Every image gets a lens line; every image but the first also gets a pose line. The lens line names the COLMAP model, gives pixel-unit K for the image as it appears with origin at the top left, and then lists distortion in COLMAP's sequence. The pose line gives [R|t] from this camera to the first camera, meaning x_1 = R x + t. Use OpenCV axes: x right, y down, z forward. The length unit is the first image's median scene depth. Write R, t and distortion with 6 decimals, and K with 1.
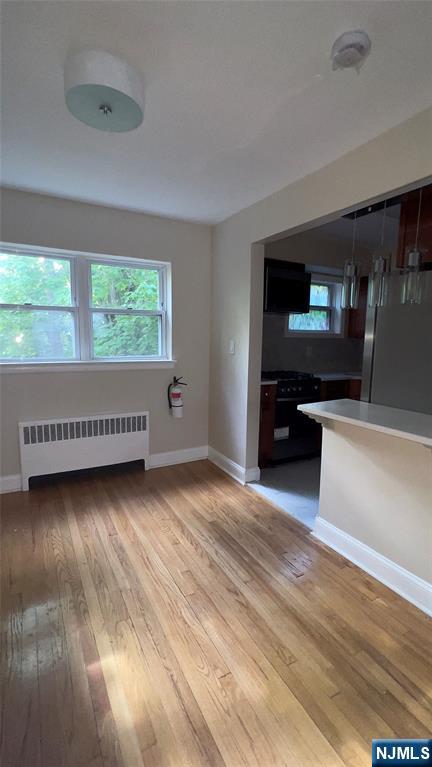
lens RADIAL K [[343.3, 0, 214.5], [0, 343.3, 383.3], [0, 0, 1]] dist [-0.002498, 0.000222]
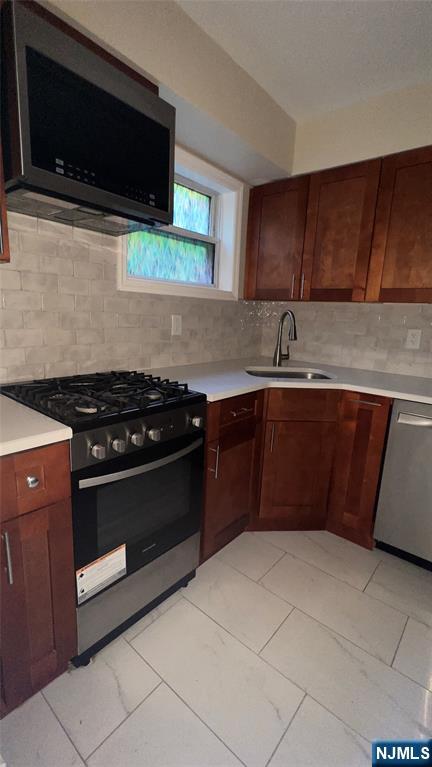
lens RADIAL K [[343.3, 0, 214.5], [0, 343.3, 383.3], [0, 0, 1]] dist [-0.002498, 0.000222]
pose [[0.927603, -0.045764, 0.370753, 0.181403], [0.015818, 0.996389, 0.083415, -0.062786], [-0.373231, -0.071511, 0.924978, 0.664799]]
